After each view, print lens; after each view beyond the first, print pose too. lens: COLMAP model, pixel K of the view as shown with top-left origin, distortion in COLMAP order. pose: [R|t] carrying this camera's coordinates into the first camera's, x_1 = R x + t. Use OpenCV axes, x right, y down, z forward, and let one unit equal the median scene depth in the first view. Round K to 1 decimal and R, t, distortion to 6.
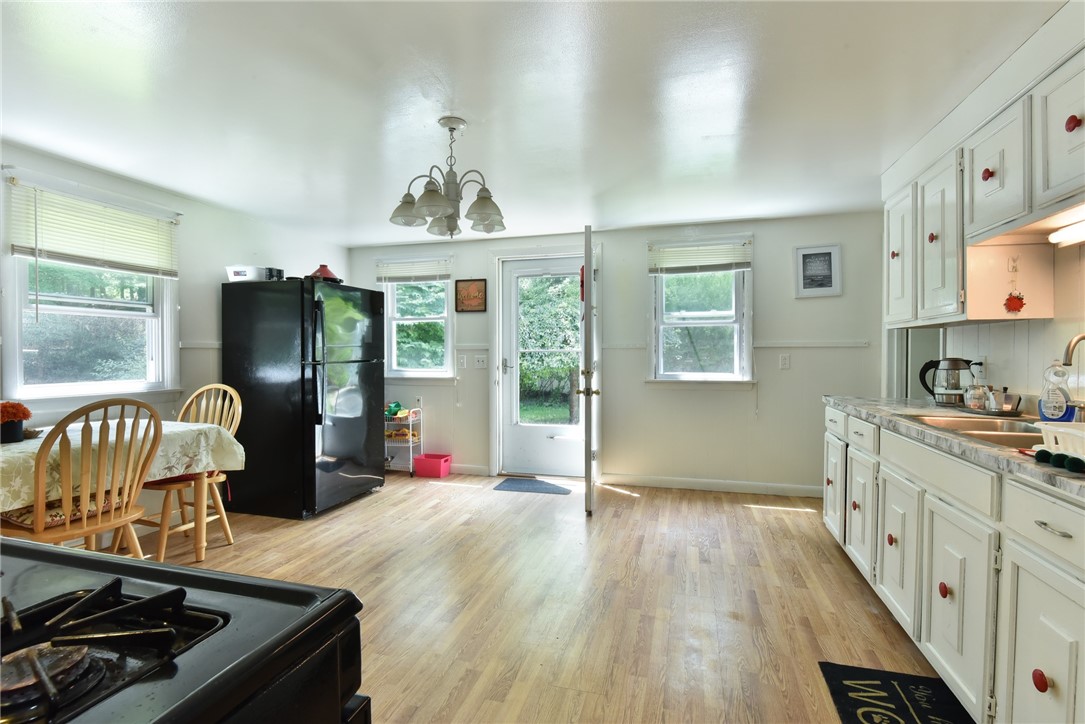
lens RADIAL K [[513.7, 0, 532.3], [0, 513.7, 356.3], [0, 0, 1]] dist [-0.003607, -0.001312]
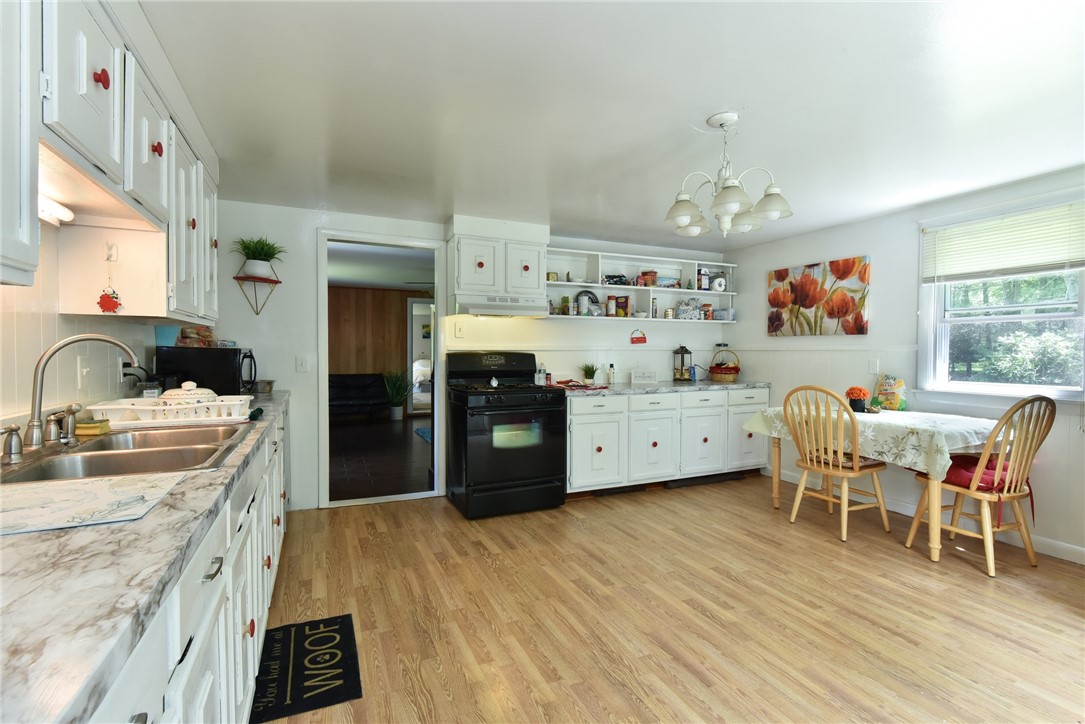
lens RADIAL K [[493.7, 0, 537.4], [0, 493.7, 360.2], [0, 0, 1]] dist [-0.002015, -0.002557]
pose [[-0.759360, 0.003373, -0.650662, 0.610618], [-0.011643, 0.999756, 0.018770, -0.009023], [0.650567, 0.021829, -0.759135, 1.272802]]
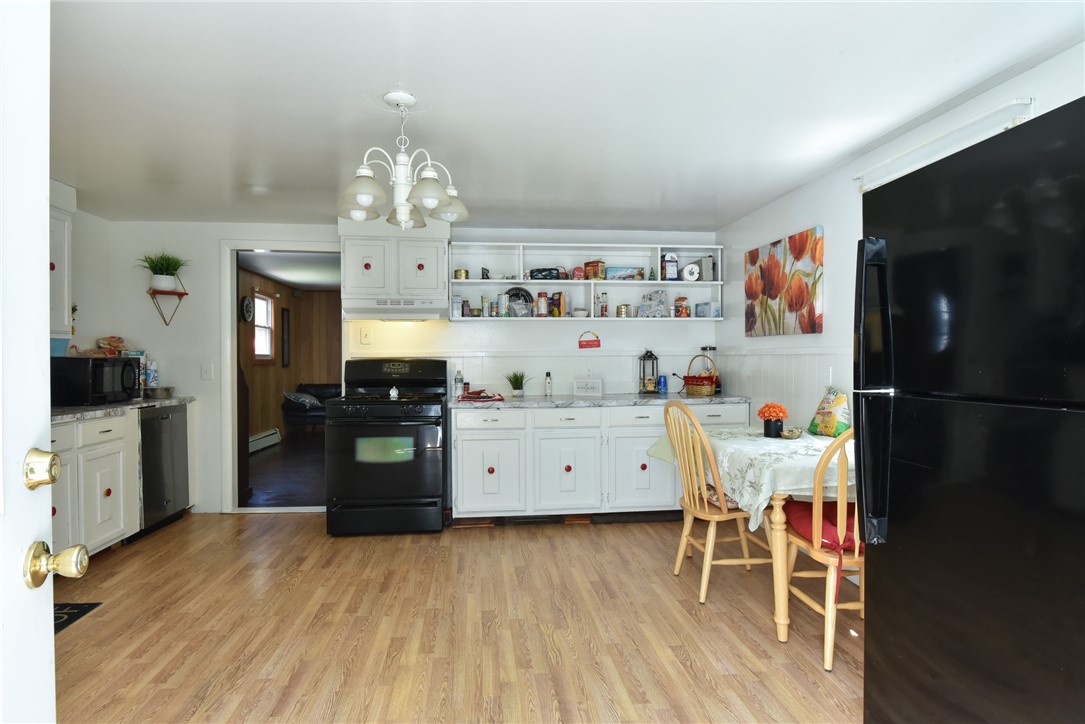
lens RADIAL K [[584.6, 0, 539.0], [0, 584.6, 362.2], [0, 0, 1]] dist [-0.016495, -0.001692]
pose [[-0.919187, 0.001201, -0.393818, 0.016529], [-0.004326, 0.999904, 0.013147, -0.019029], [0.393797, 0.013789, -0.919094, 1.705036]]
